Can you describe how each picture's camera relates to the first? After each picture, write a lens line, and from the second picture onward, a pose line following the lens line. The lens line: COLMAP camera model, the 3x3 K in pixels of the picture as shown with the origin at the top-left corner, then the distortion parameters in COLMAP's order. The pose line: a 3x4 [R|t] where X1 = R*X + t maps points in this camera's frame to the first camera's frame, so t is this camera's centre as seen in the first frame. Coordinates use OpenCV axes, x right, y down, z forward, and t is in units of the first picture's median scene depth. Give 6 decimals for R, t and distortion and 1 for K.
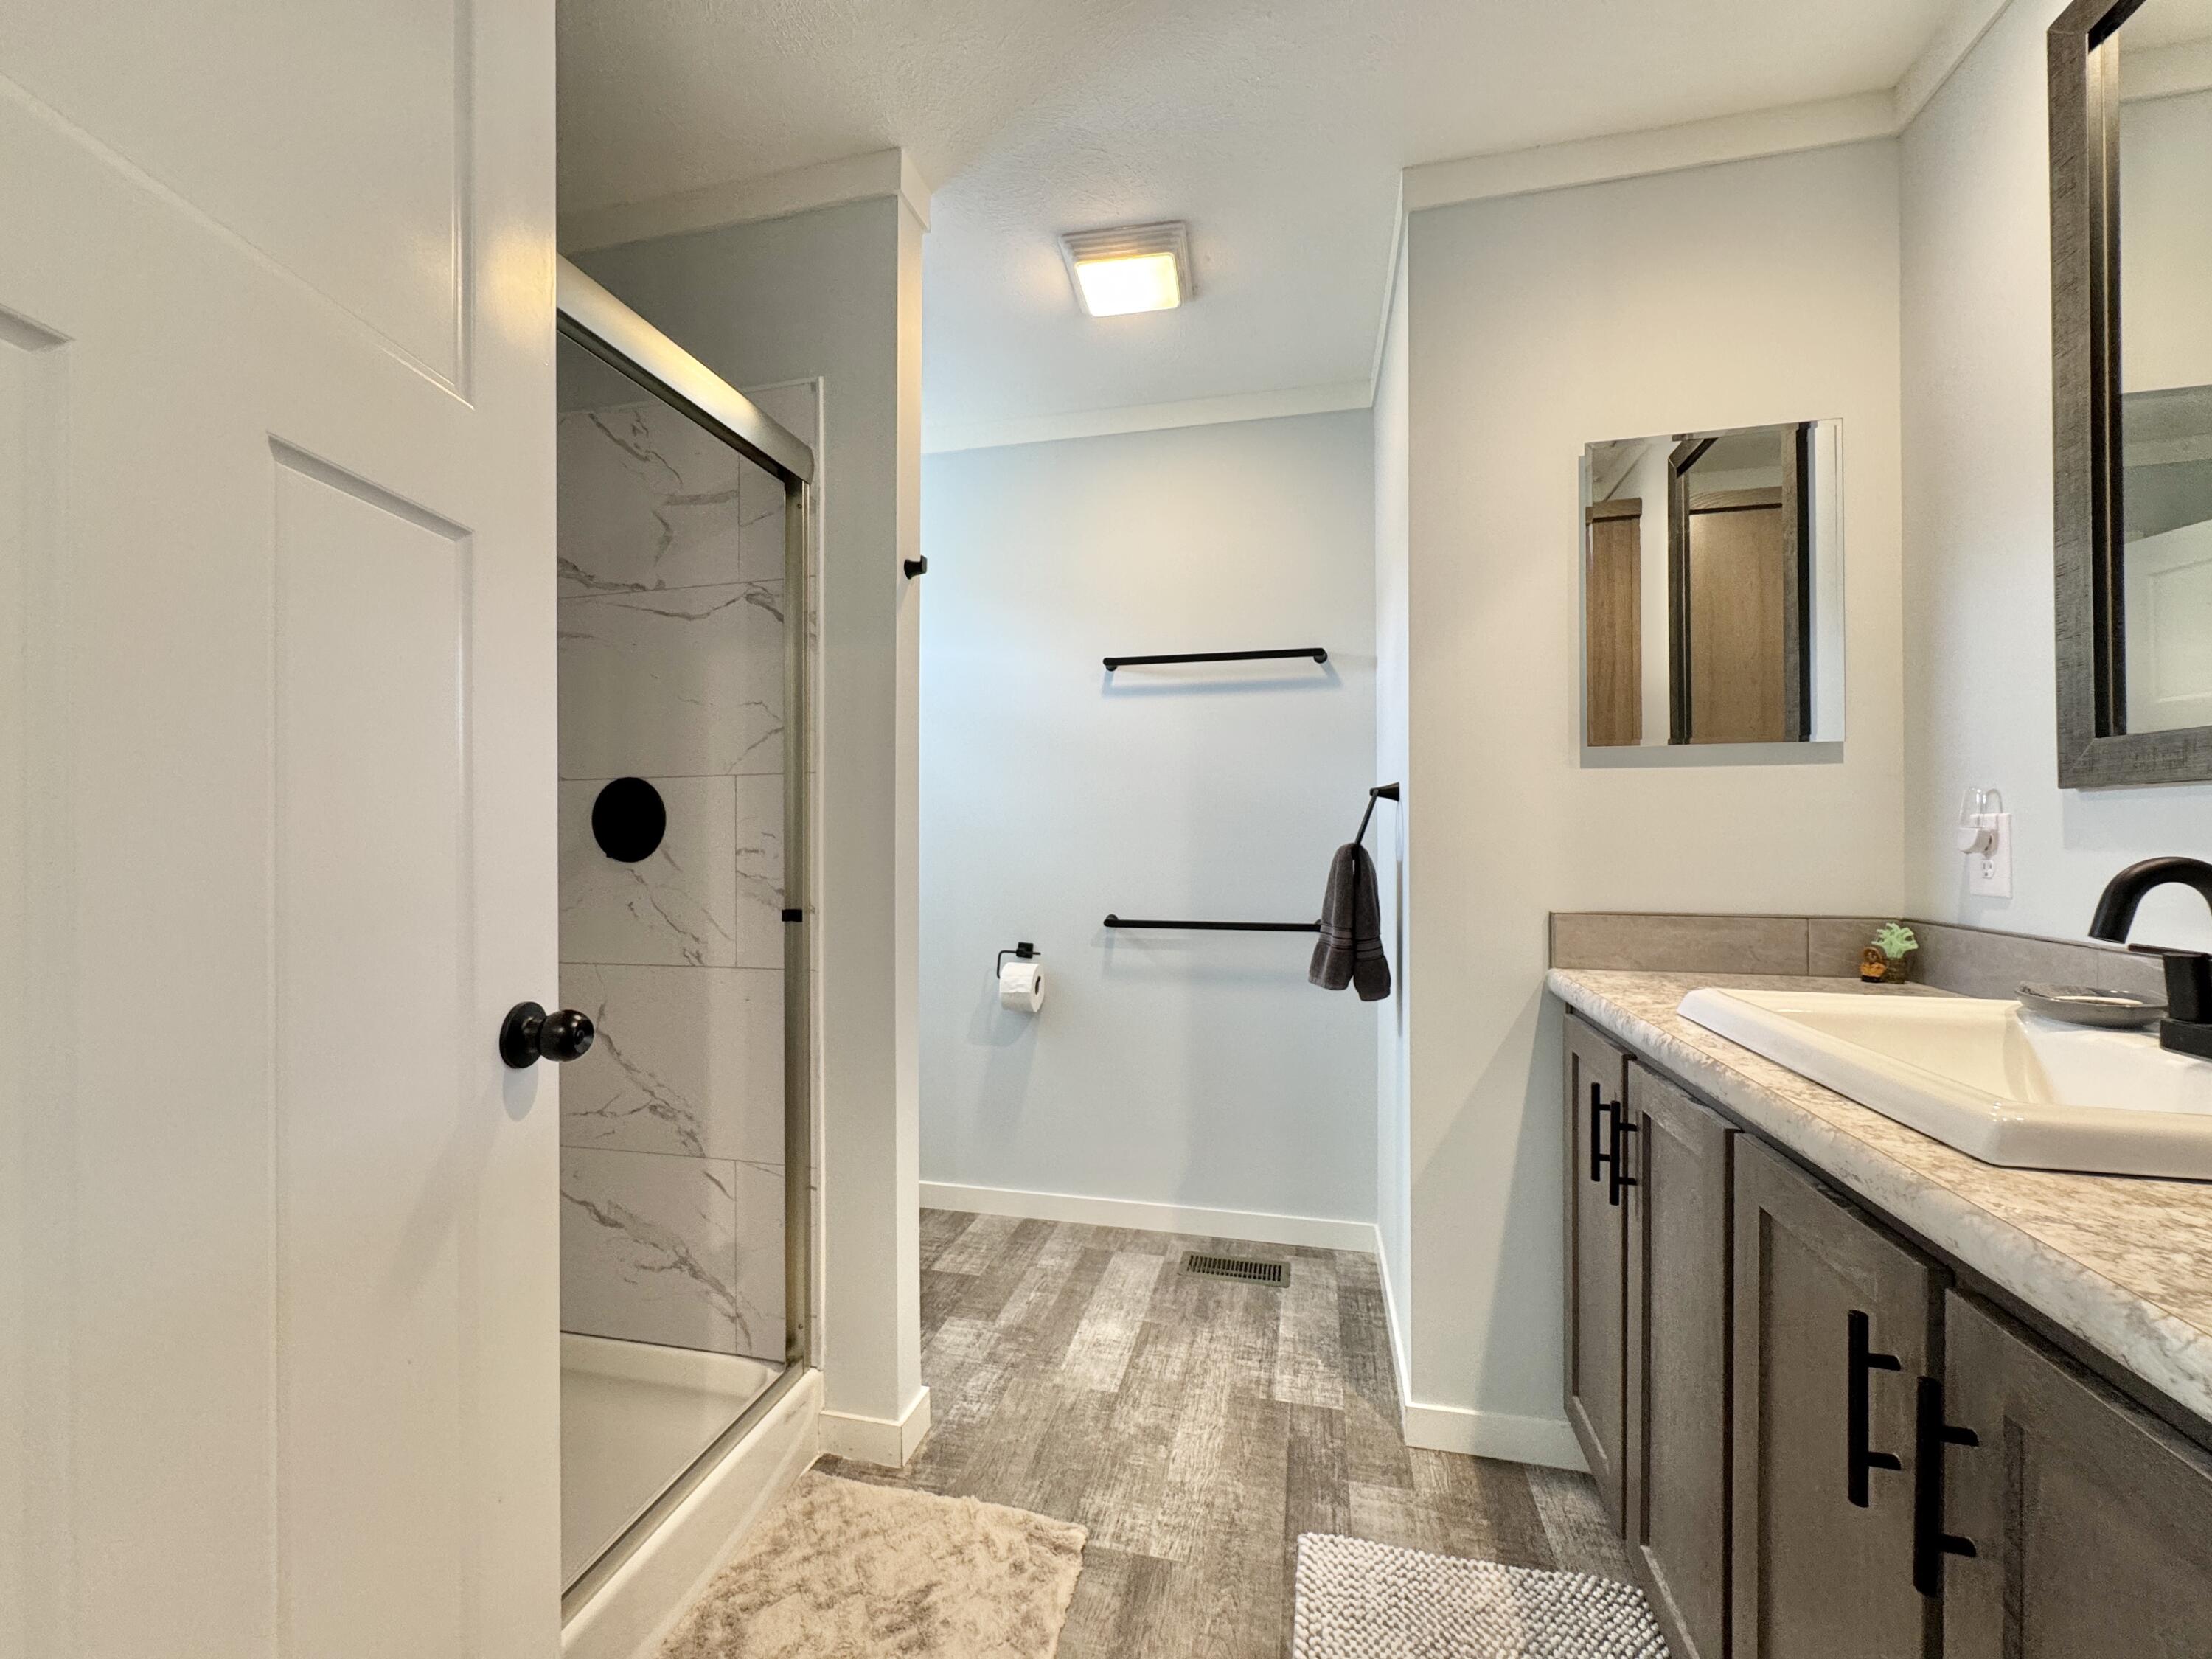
lens RADIAL K [[886.0, 0, 1111.0], [0, 886.0, 830.0], [0, 0, 1]] dist [0.000891, -0.000714]
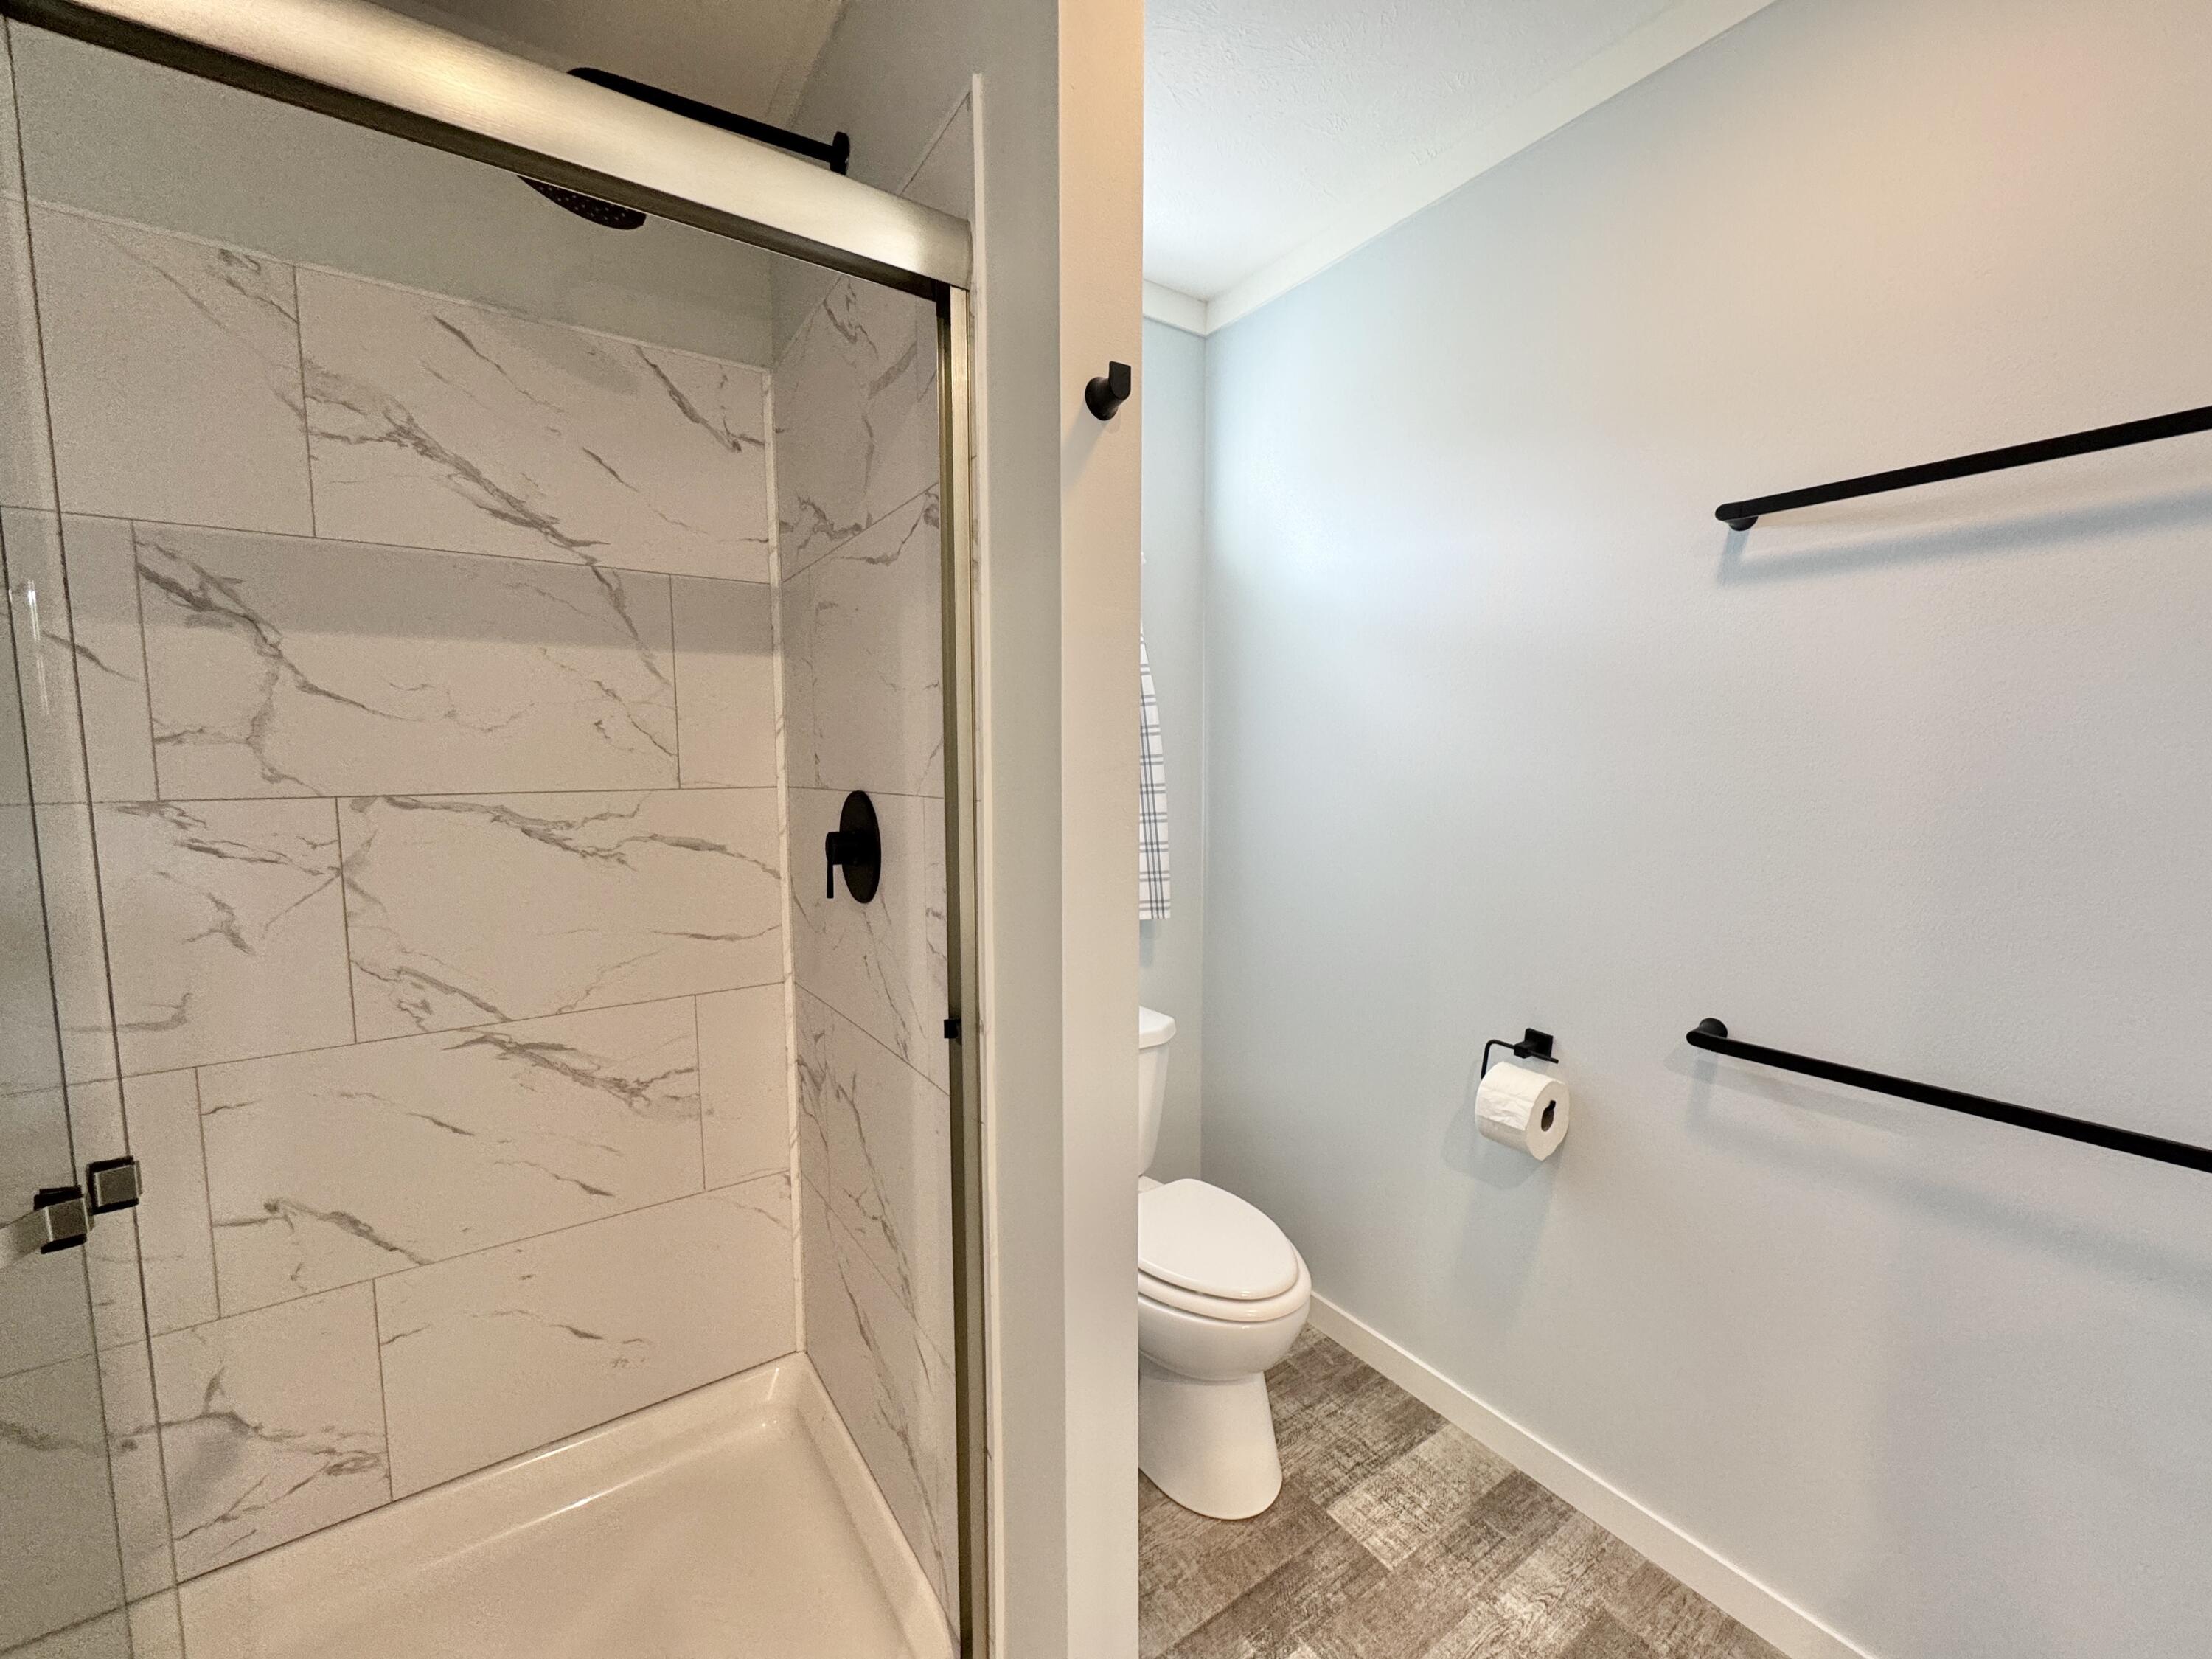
lens RADIAL K [[886.0, 0, 1104.9], [0, 886.0, 836.2], [0, 0, 1]] dist [0.000891, -0.000714]
pose [[0.737863, 0.060593, -0.672225, 0.081006], [0.007295, 0.995188, 0.097712, -0.063890], [0.674911, -0.077002, 0.733871, 0.403475]]
